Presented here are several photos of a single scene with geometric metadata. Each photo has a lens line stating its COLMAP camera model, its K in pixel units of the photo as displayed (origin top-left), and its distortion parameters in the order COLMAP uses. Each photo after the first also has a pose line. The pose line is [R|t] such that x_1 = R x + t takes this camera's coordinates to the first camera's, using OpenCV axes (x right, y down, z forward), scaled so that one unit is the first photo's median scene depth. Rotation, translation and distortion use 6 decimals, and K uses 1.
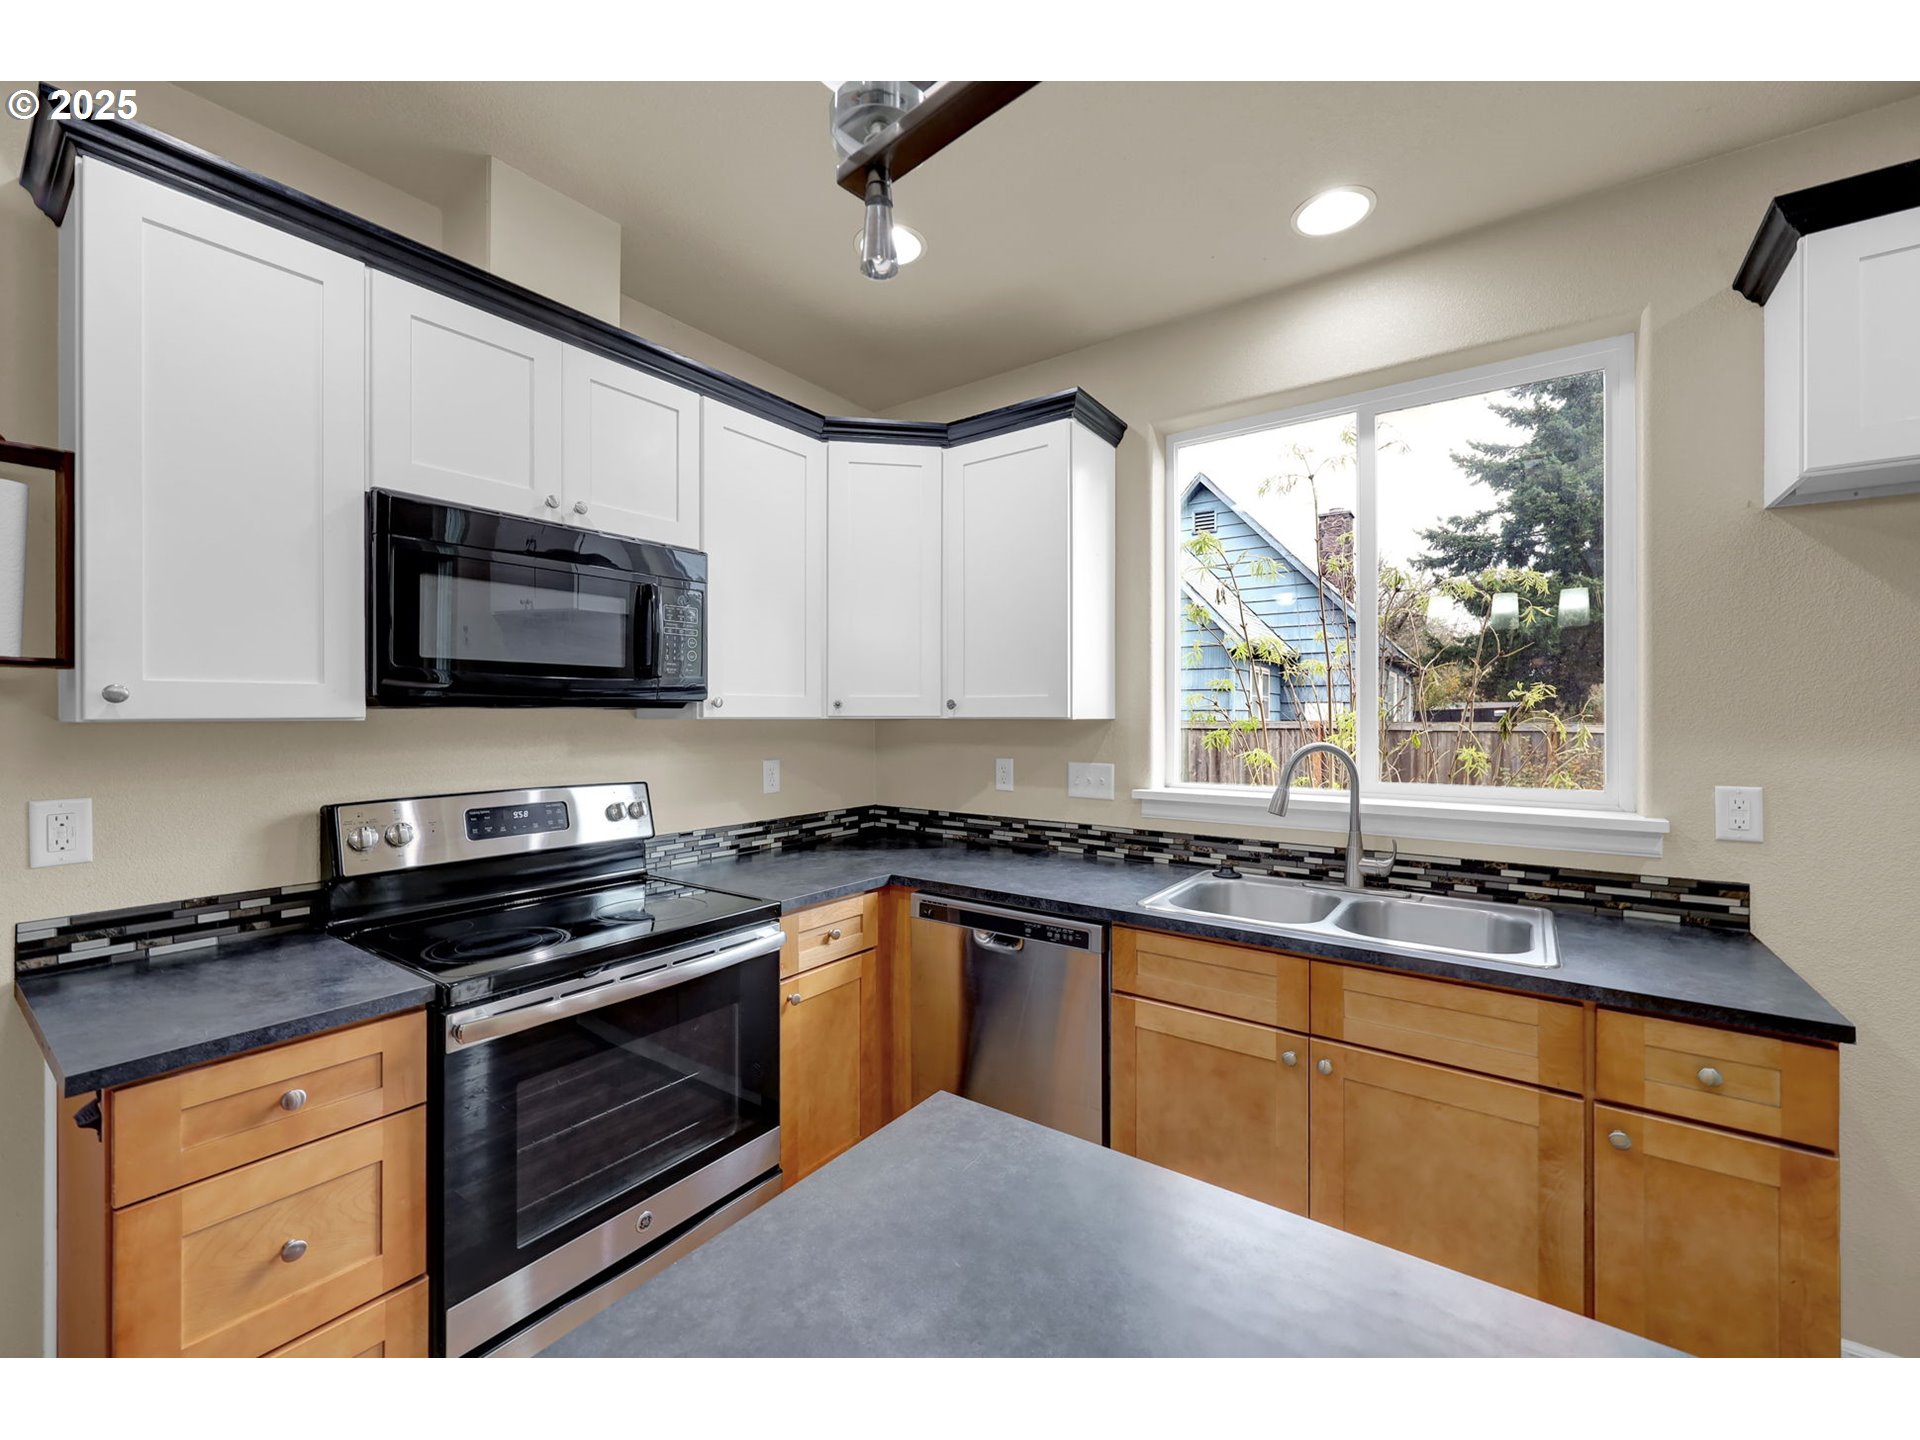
lens RADIAL K [[775.1, 0, 962.5], [0, 775.1, 725.5], [0, 0, 1]] dist [-0.001801, -0.000166]
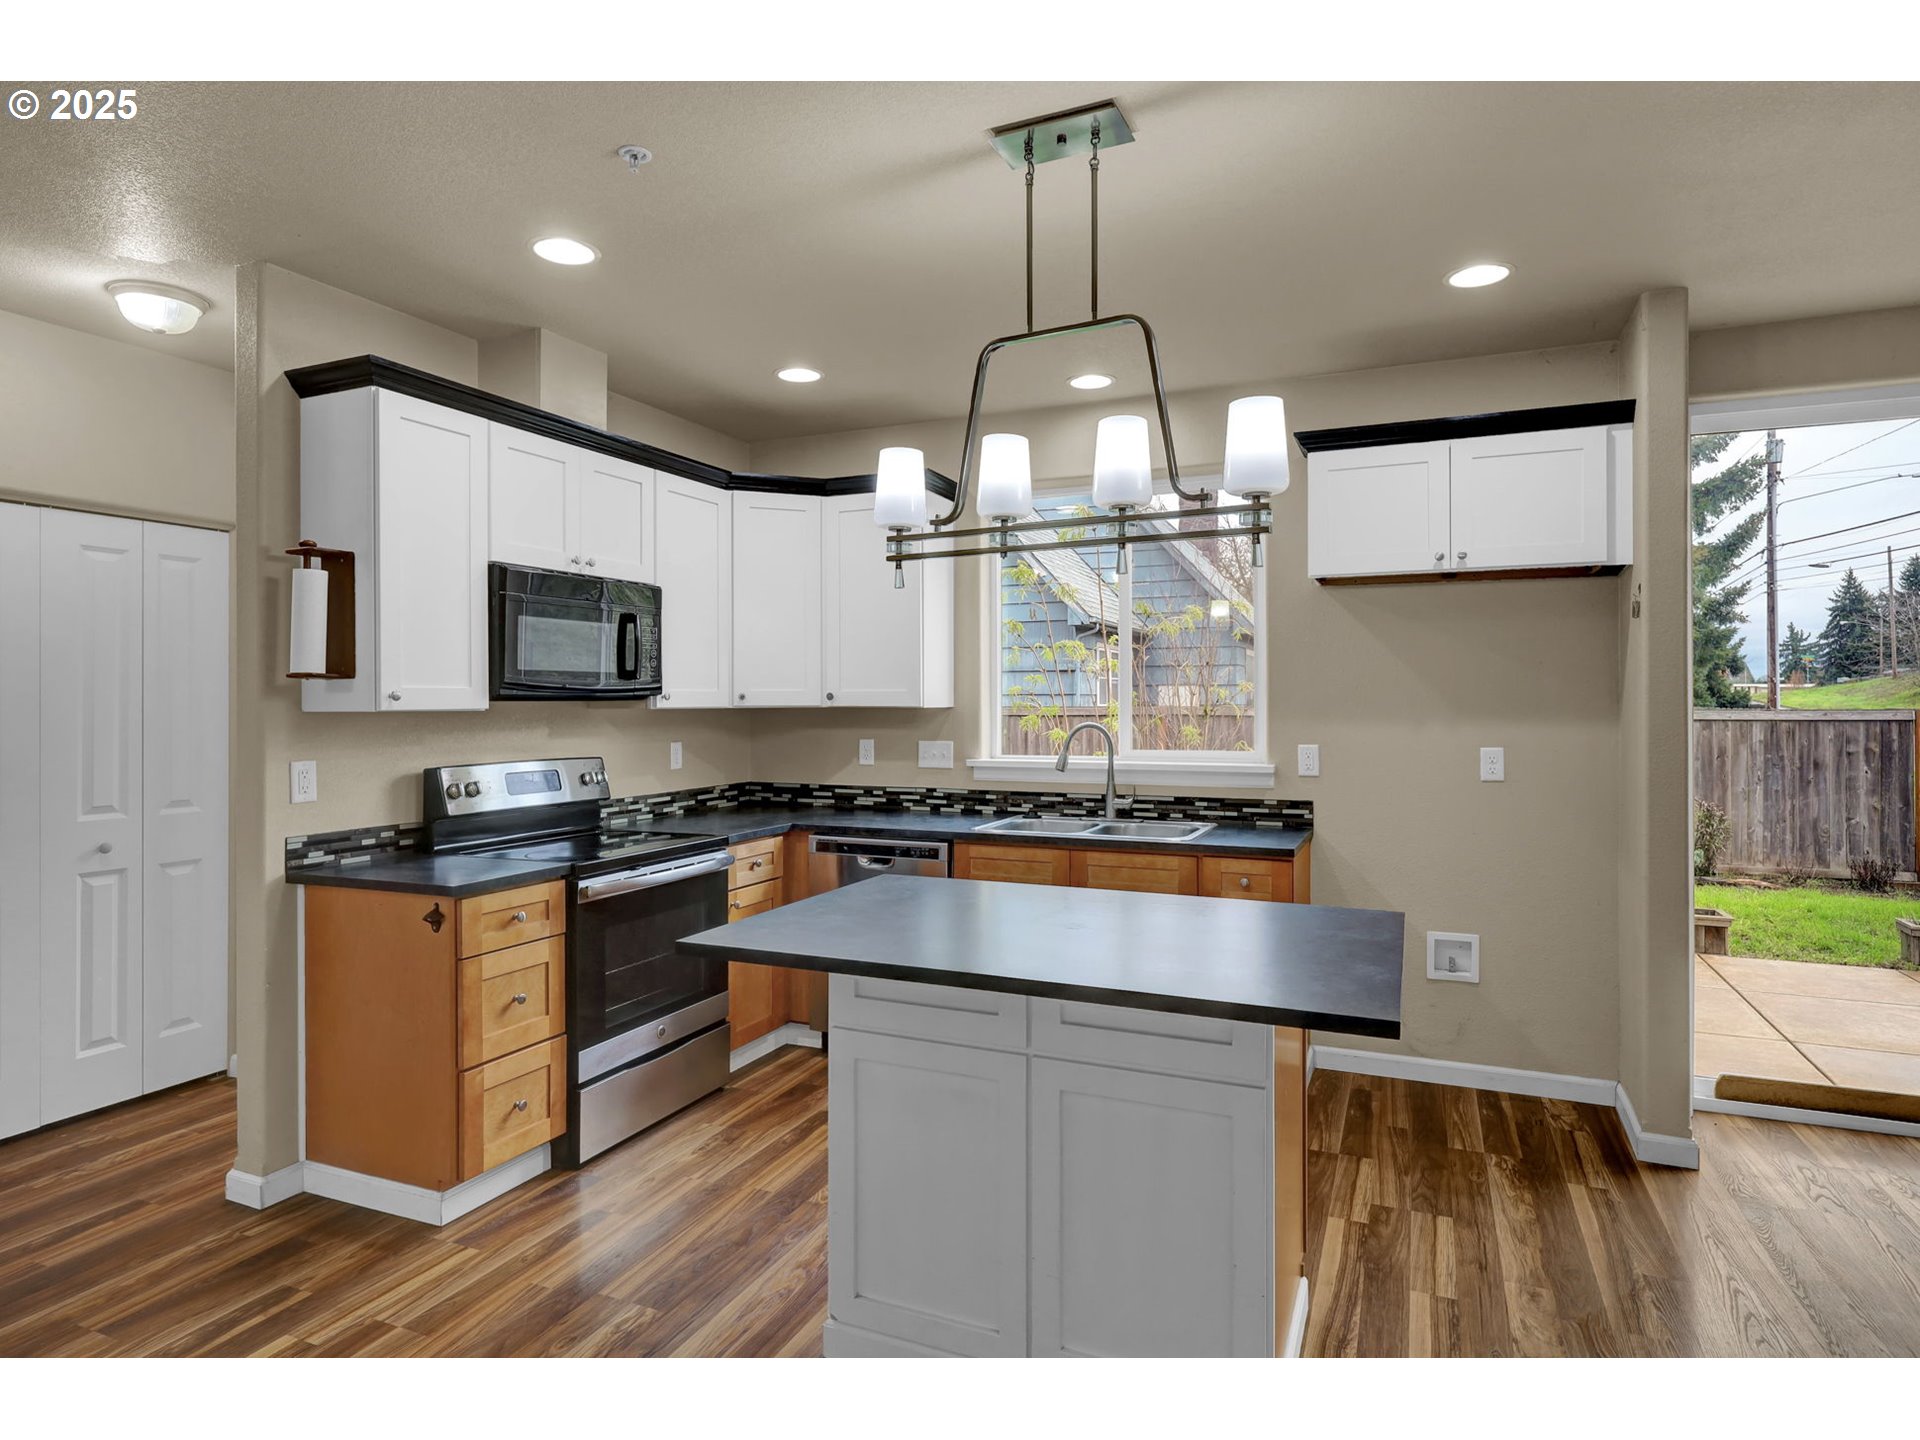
lens RADIAL K [[1062.6, 0, 966.8], [0, 1062.6, 699.0], [0, 0, 1]] dist [0.000721, 0.000895]
pose [[0.976743, -0.002002, 0.214403, -0.191791], [0.005246, 0.999880, -0.014562, 0.004782], [-0.214348, 0.015348, 0.976637, -0.876261]]
